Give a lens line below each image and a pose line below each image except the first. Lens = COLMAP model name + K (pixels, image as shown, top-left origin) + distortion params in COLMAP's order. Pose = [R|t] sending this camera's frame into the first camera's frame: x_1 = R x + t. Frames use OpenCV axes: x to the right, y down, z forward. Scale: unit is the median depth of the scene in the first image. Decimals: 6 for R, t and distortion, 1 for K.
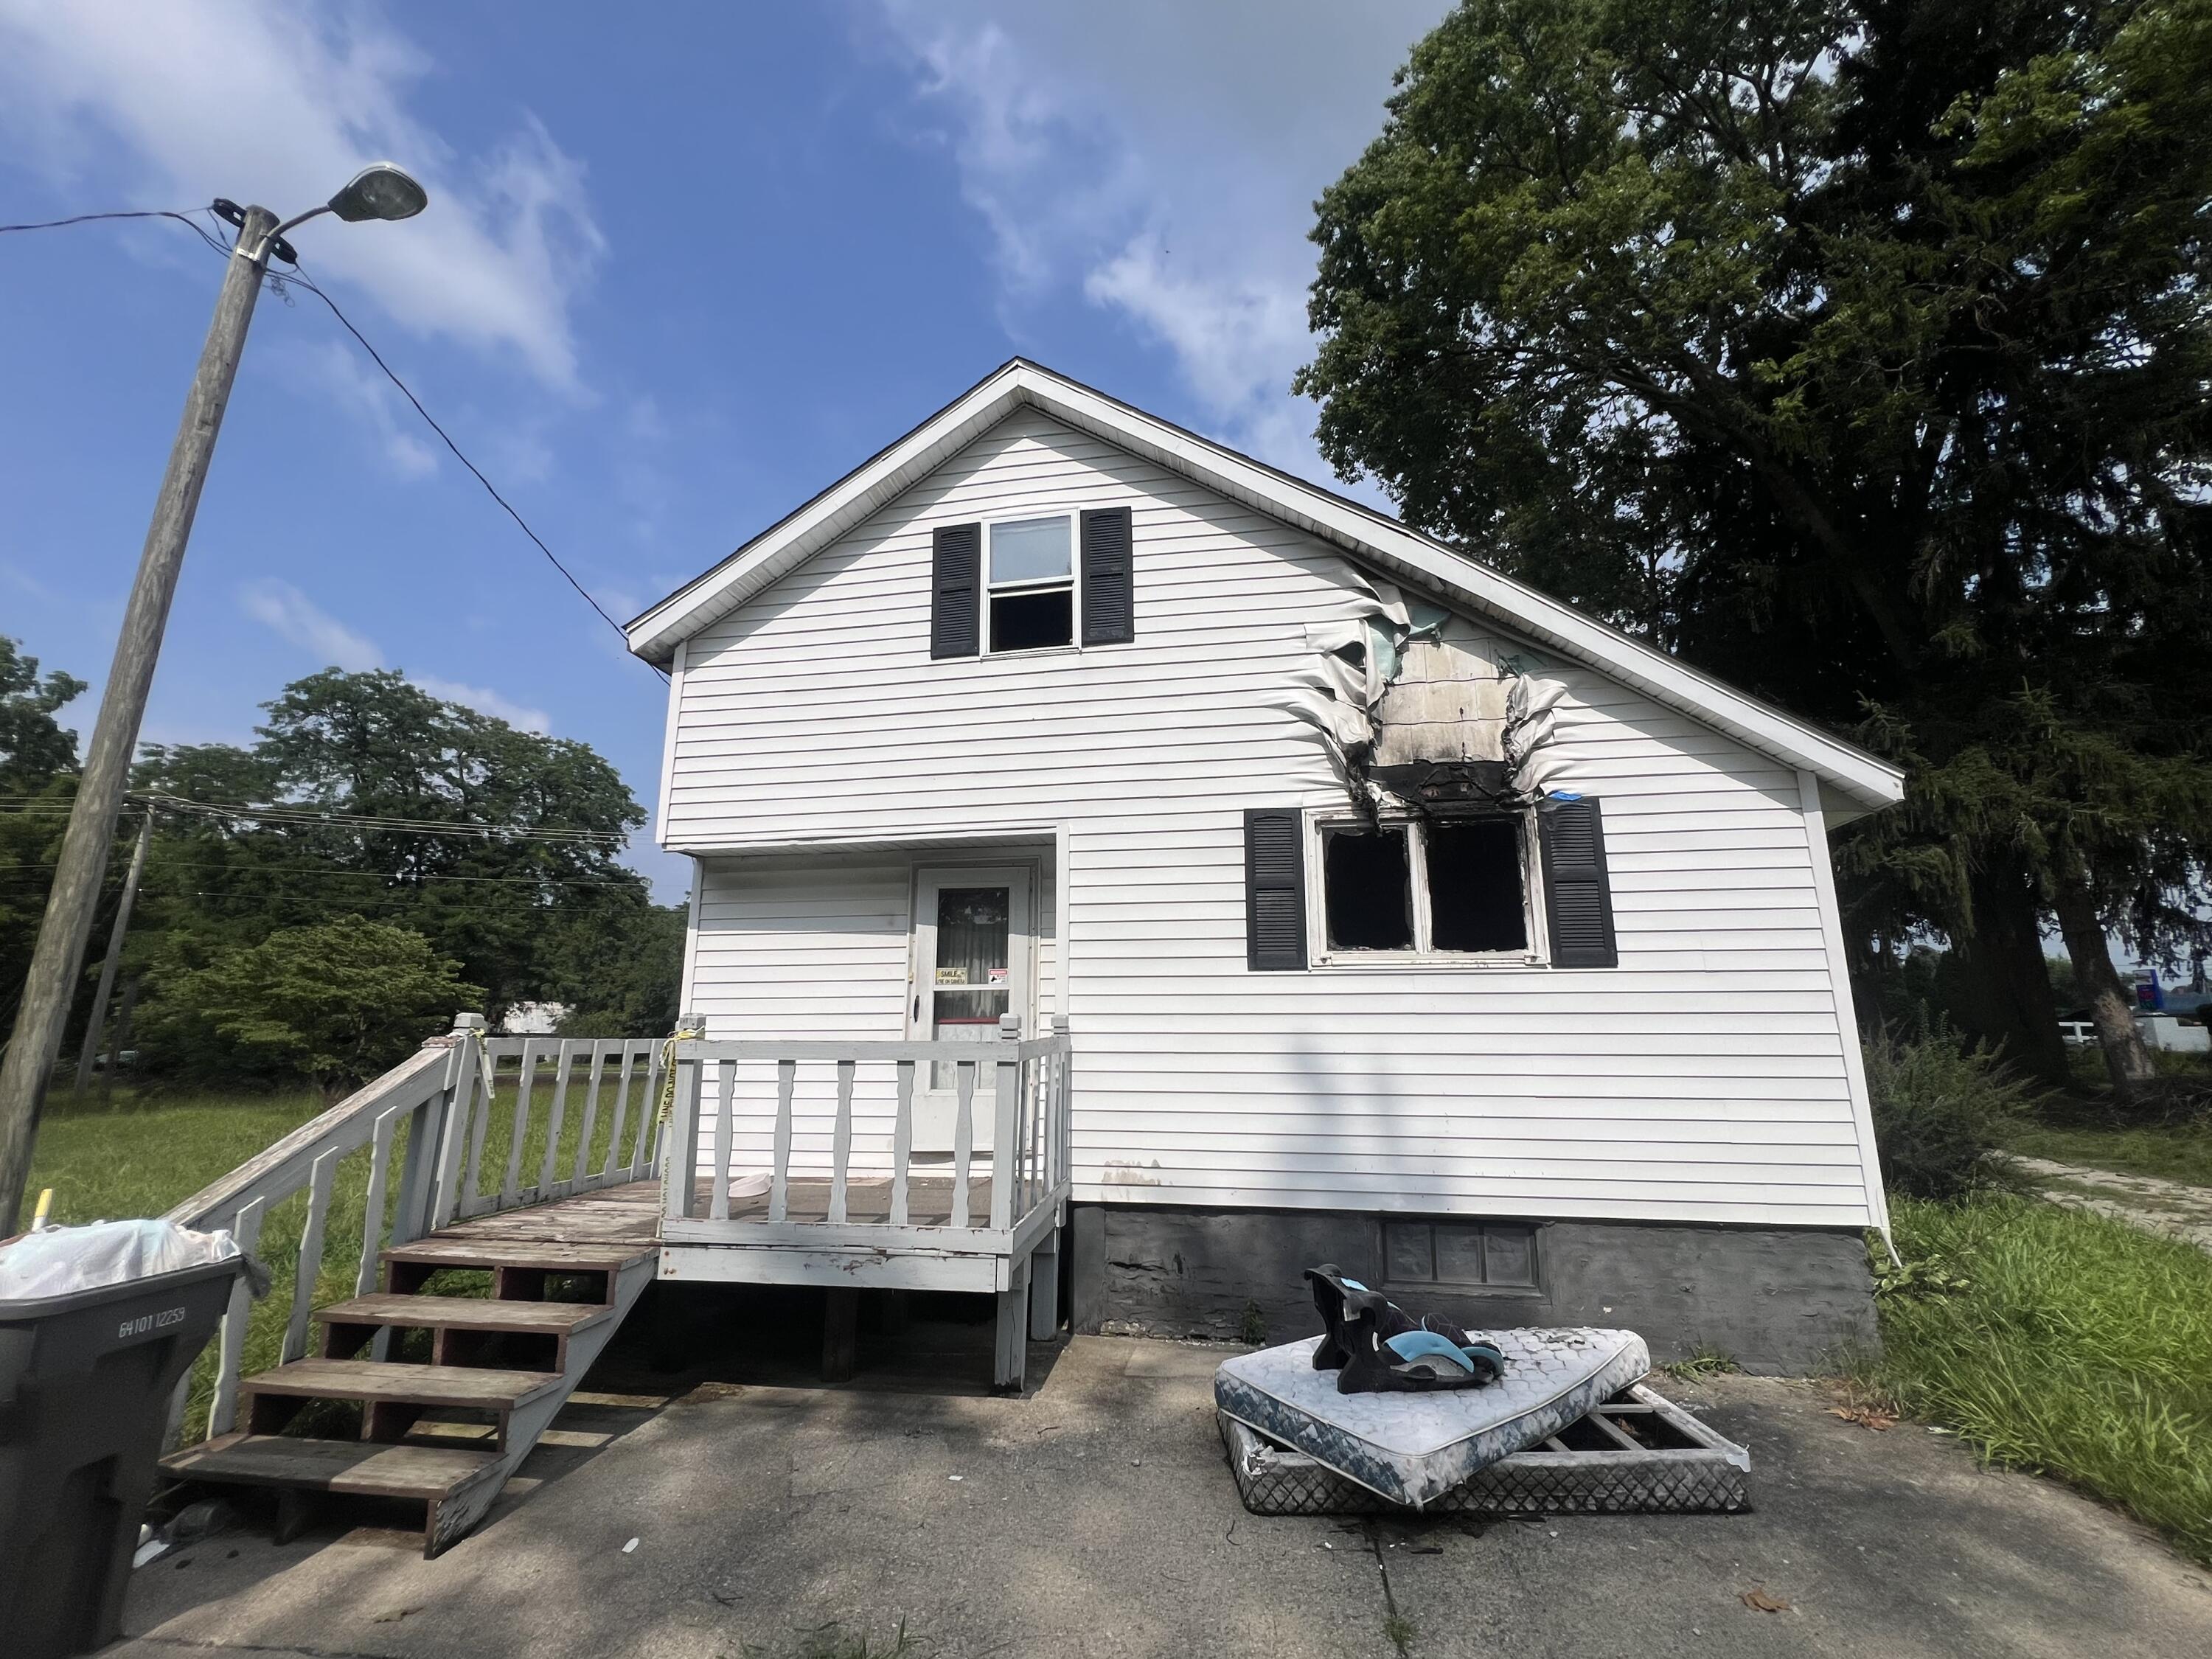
lens RADIAL K [[923.6, 0, 1106.0], [0, 923.6, 829.5], [0, 0, 1]] dist [0.003452, -0.000357]
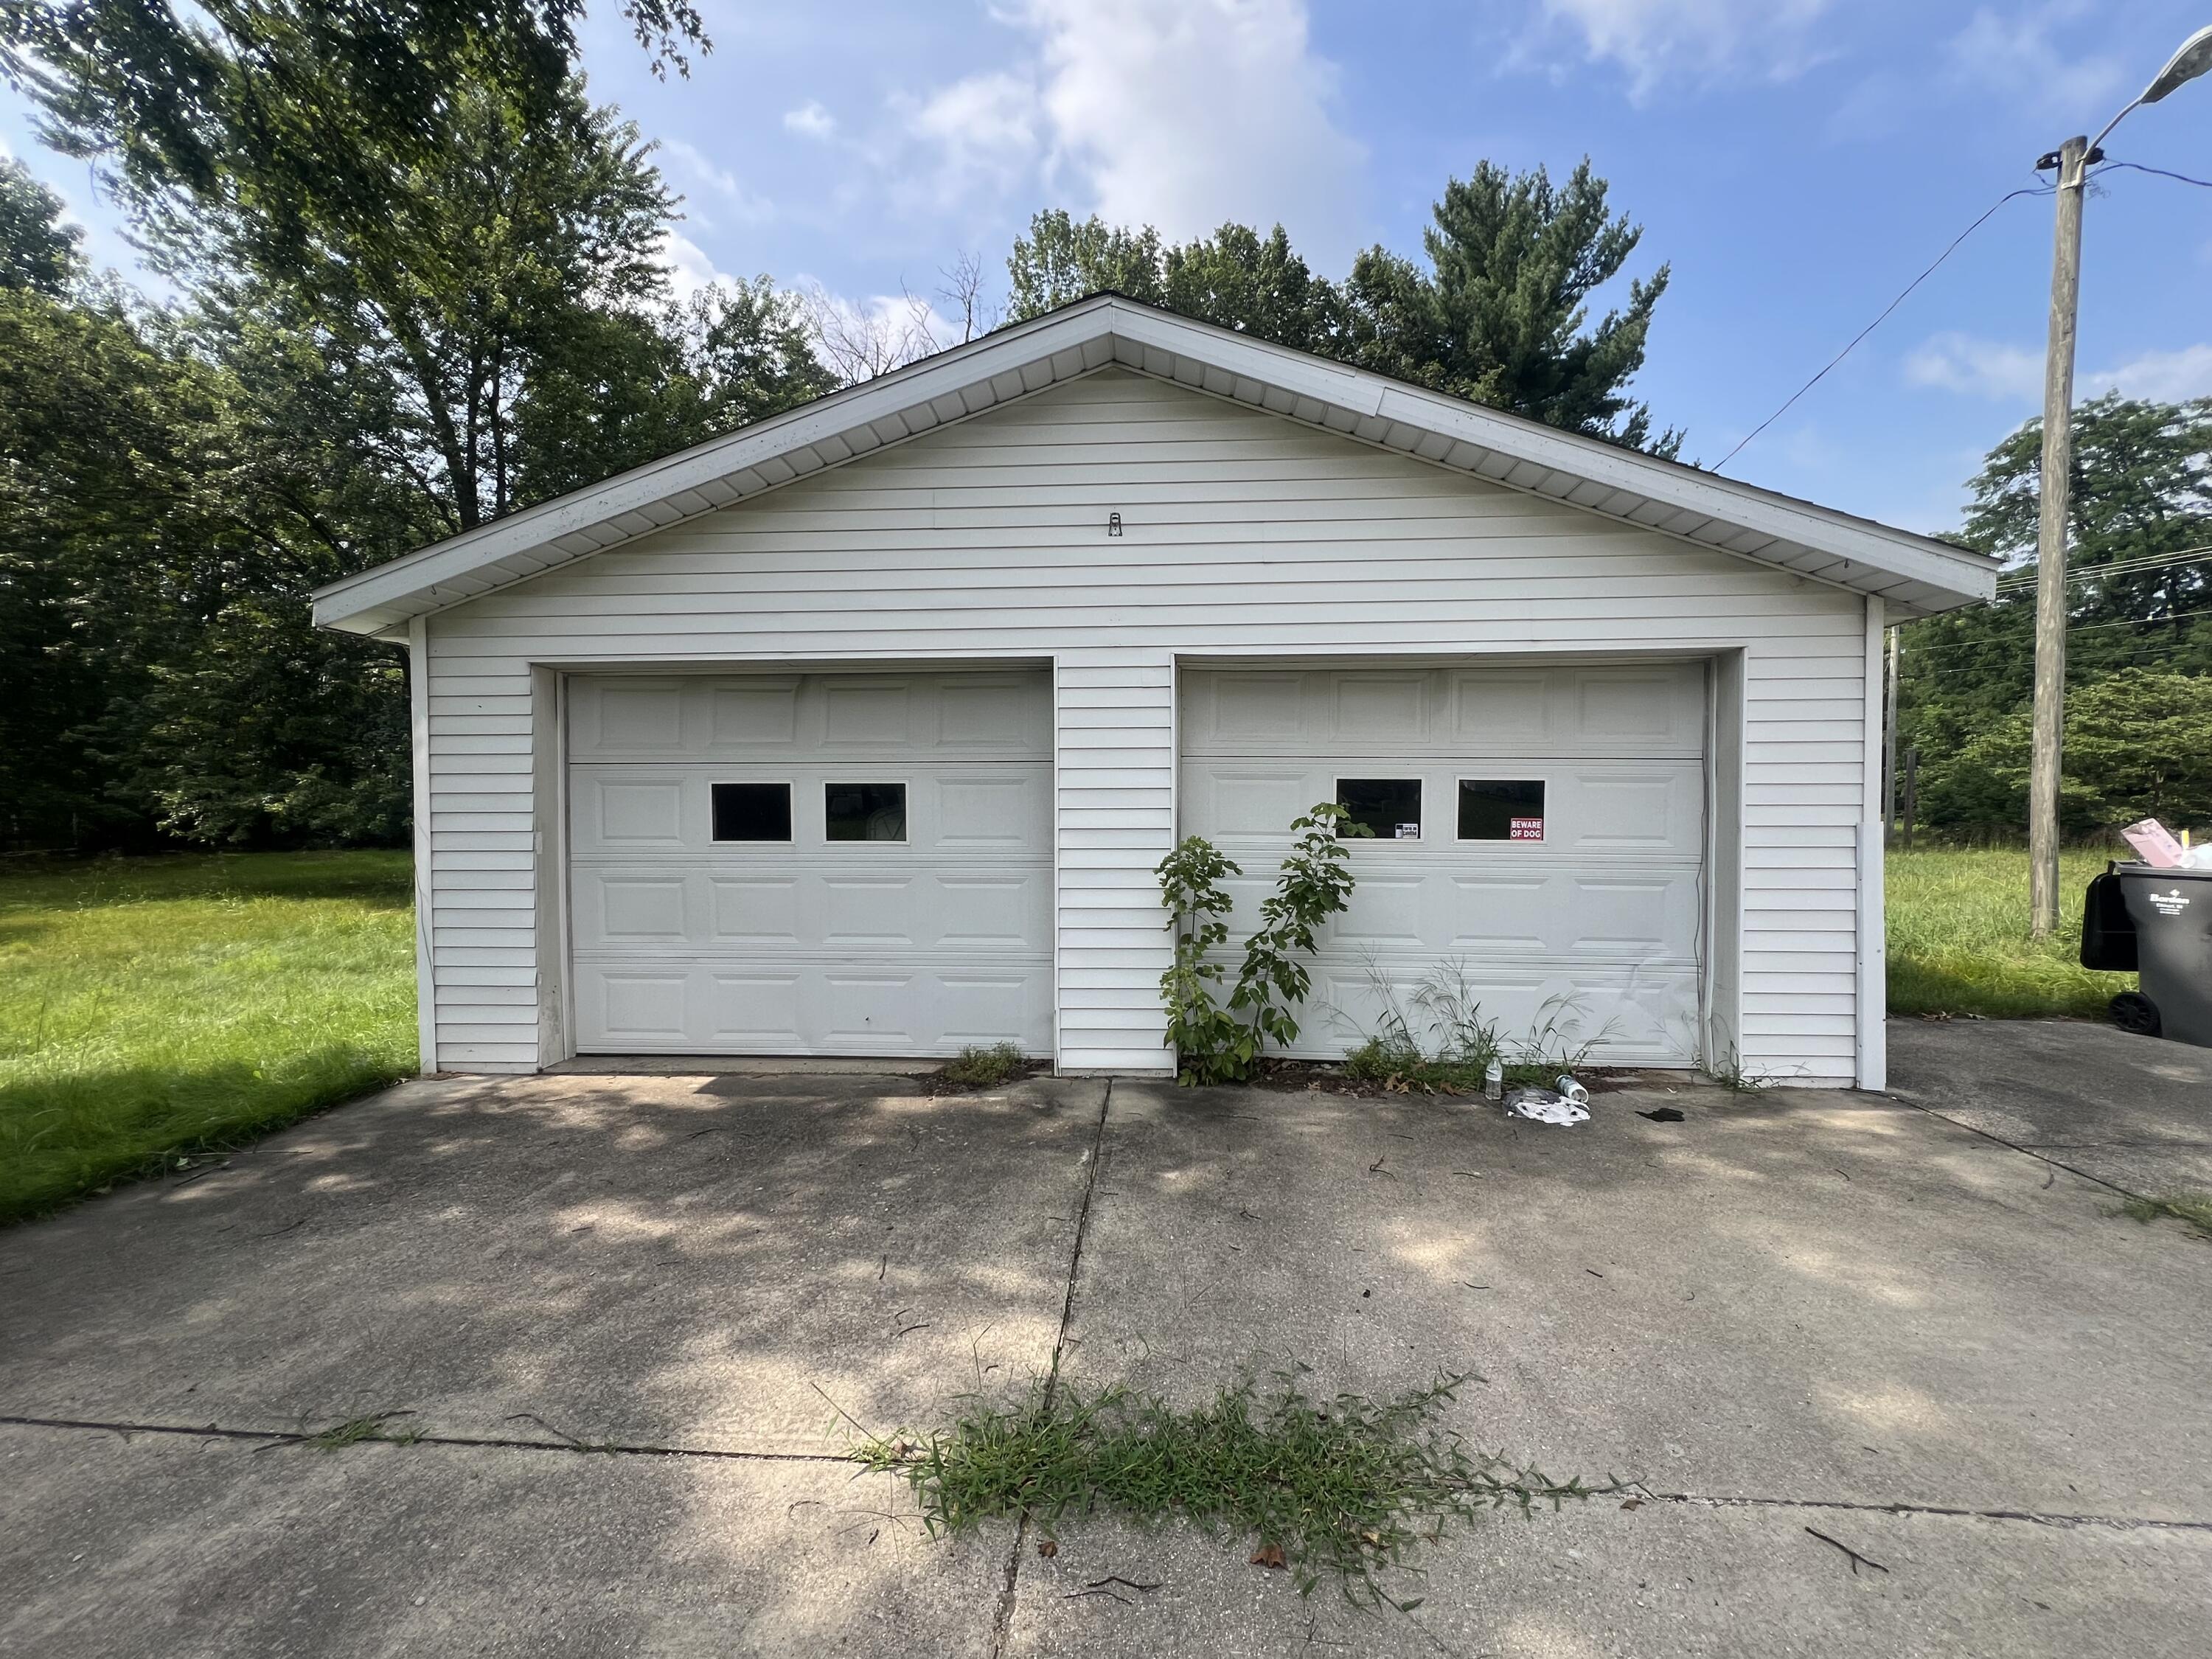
lens RADIAL K [[923.6, 0, 1106.0], [0, 923.6, 829.5], [0, 0, 1]] dist [0.003452, -0.000357]
pose [[0.087309, 0.021090, -0.995958, 0.046230], [0.224684, 0.973597, 0.040313, -0.015428], [0.970512, -0.227296, 0.080265, -0.104941]]
